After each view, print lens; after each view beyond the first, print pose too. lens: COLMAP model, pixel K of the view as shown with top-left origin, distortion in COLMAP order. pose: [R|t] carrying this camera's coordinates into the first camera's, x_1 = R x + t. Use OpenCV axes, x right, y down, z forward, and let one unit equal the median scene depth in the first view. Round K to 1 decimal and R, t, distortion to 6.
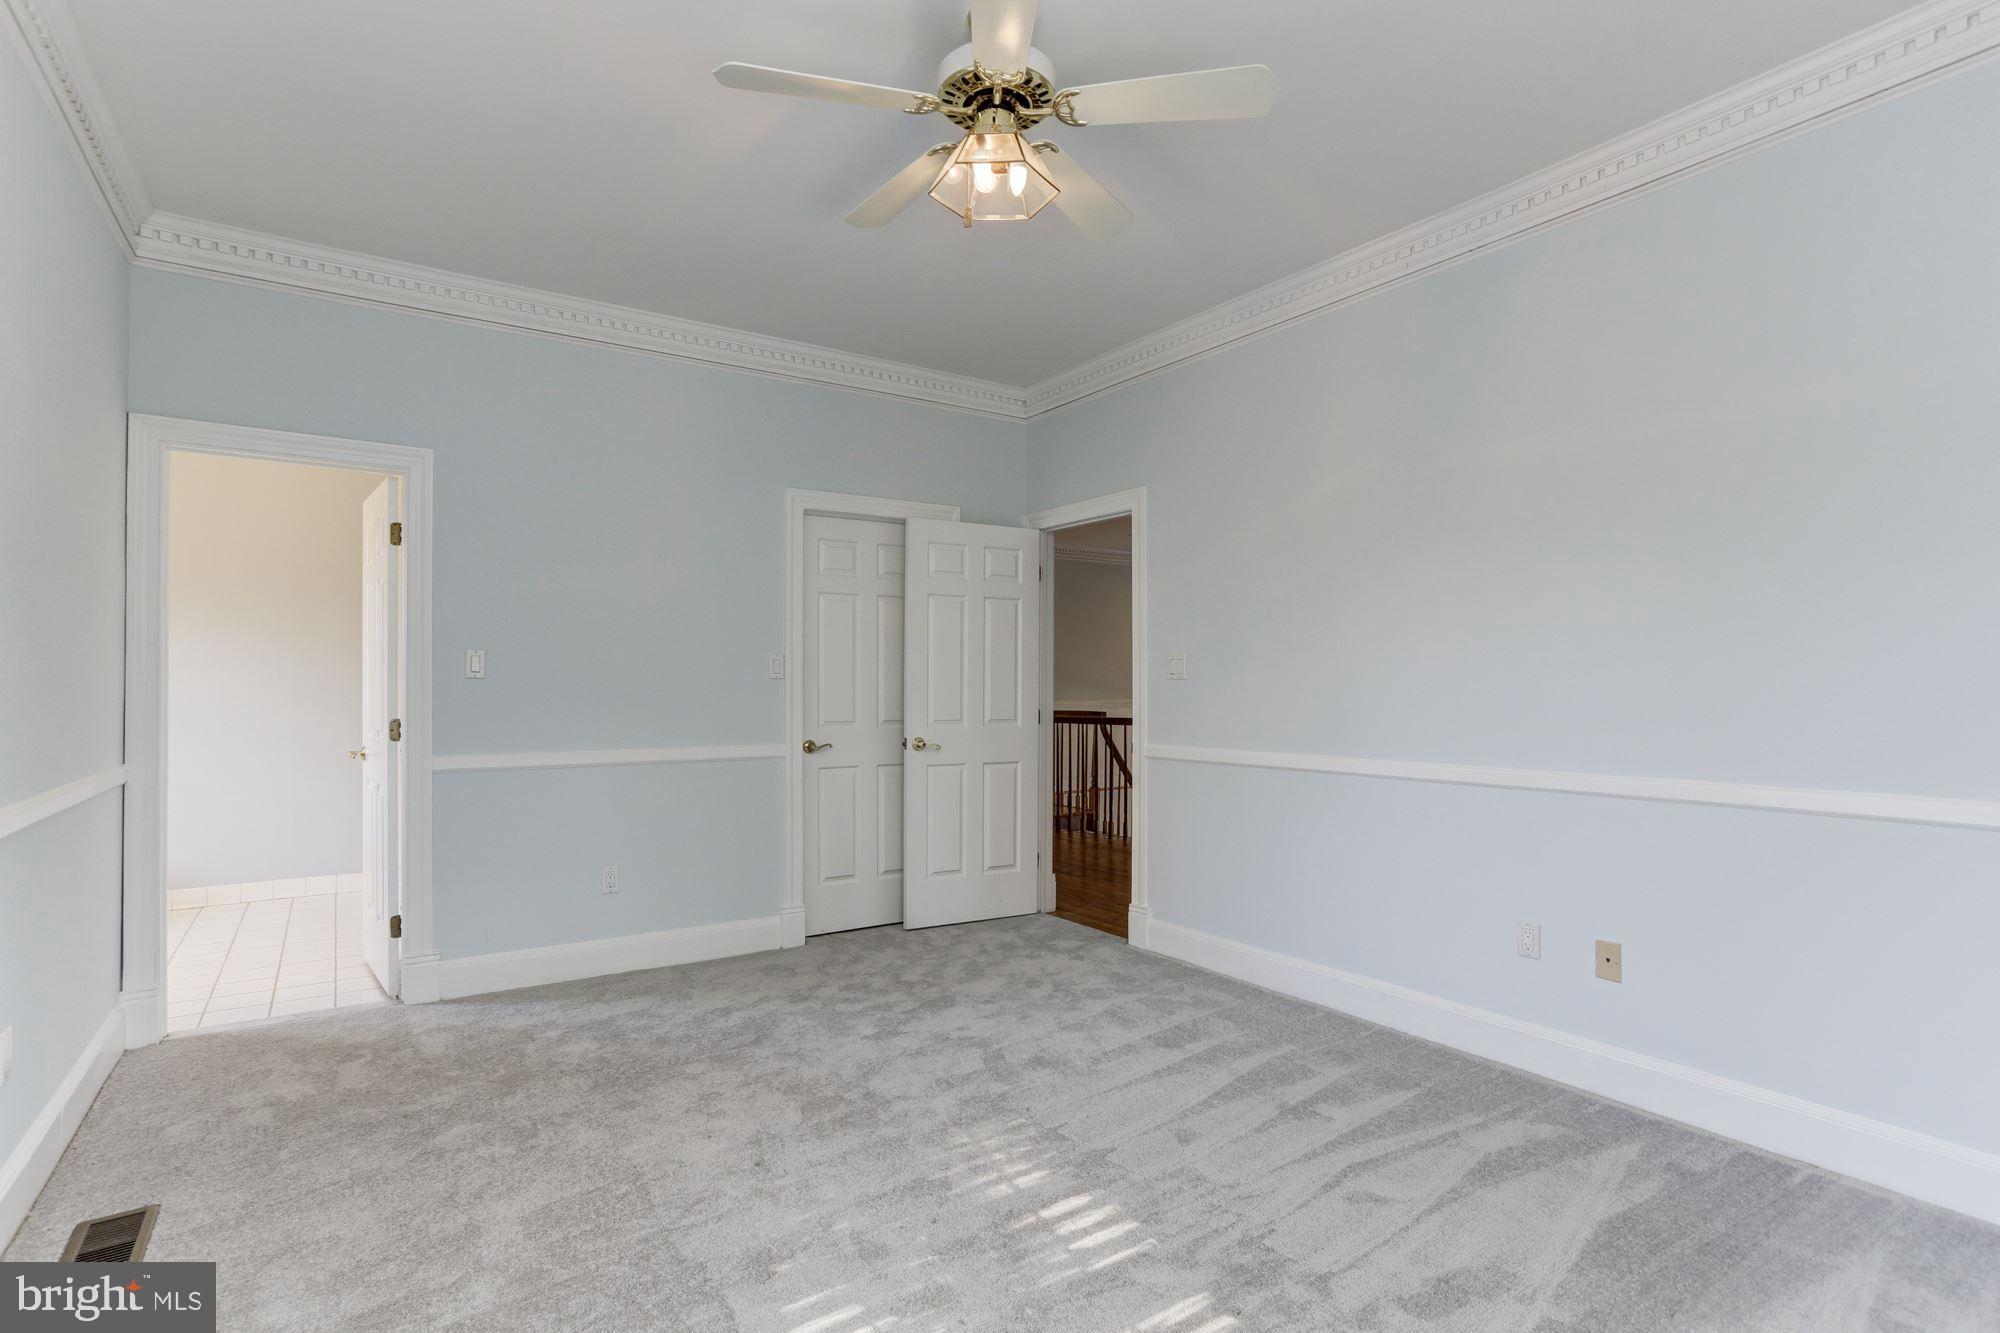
lens RADIAL K [[974.2, 0, 998.6], [0, 974.2, 690.6], [0, 0, 1]] dist [-0.001745, -0.000081]
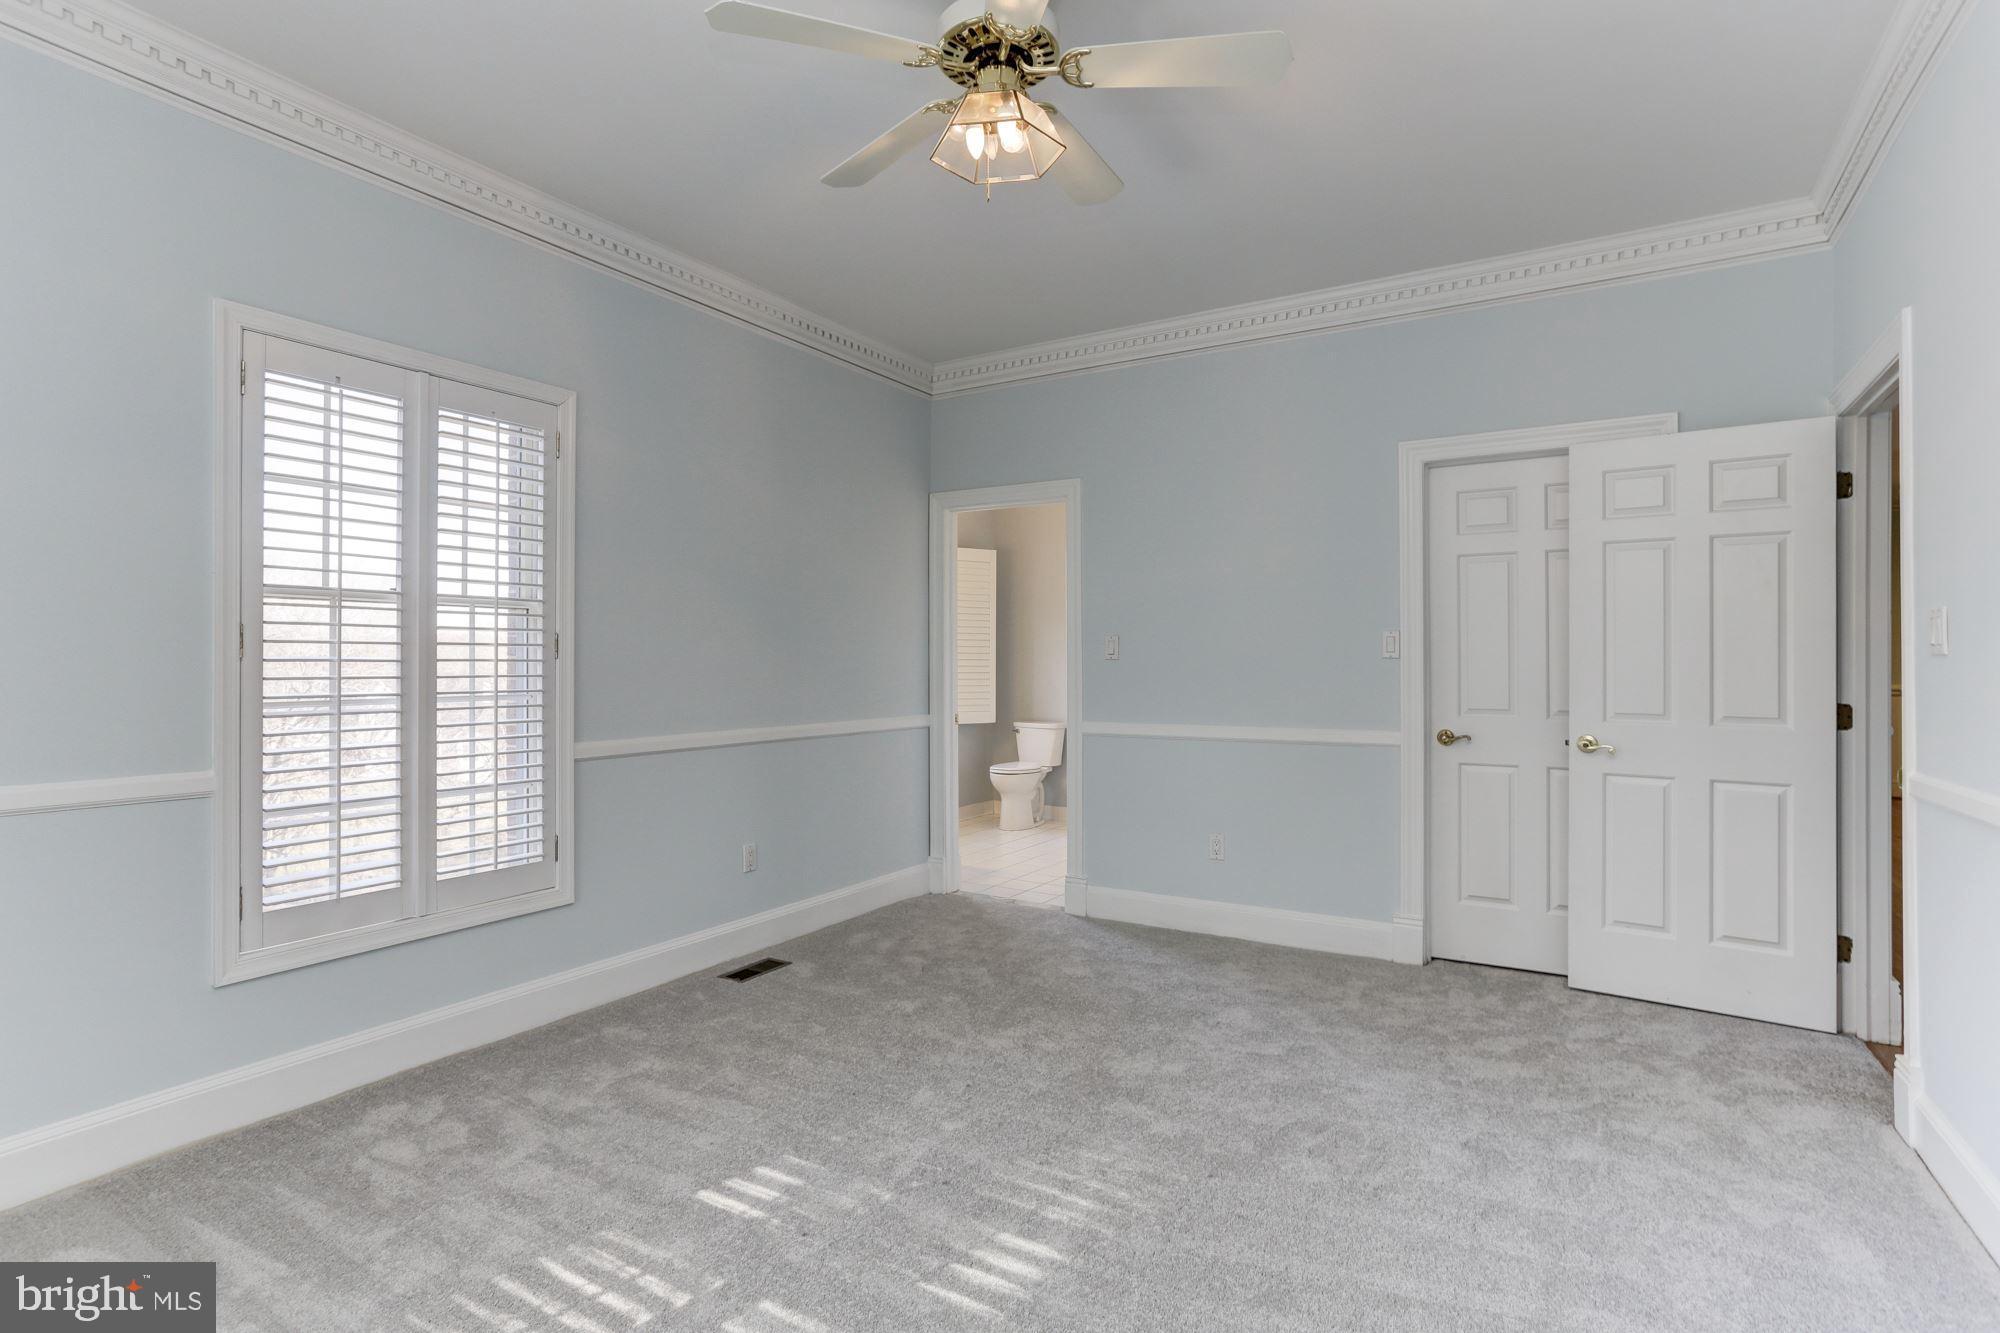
lens RADIAL K [[986.1, 0, 1000.0], [0, 986.1, 666.5], [0, 0, 1]] dist [-0.054032, 0.053350]
pose [[0.424964, 0.001460, -0.905209, 0.450183], [-0.005247, 0.999986, -0.000850, -0.001913], [0.905195, 0.005111, 0.424966, 0.306177]]
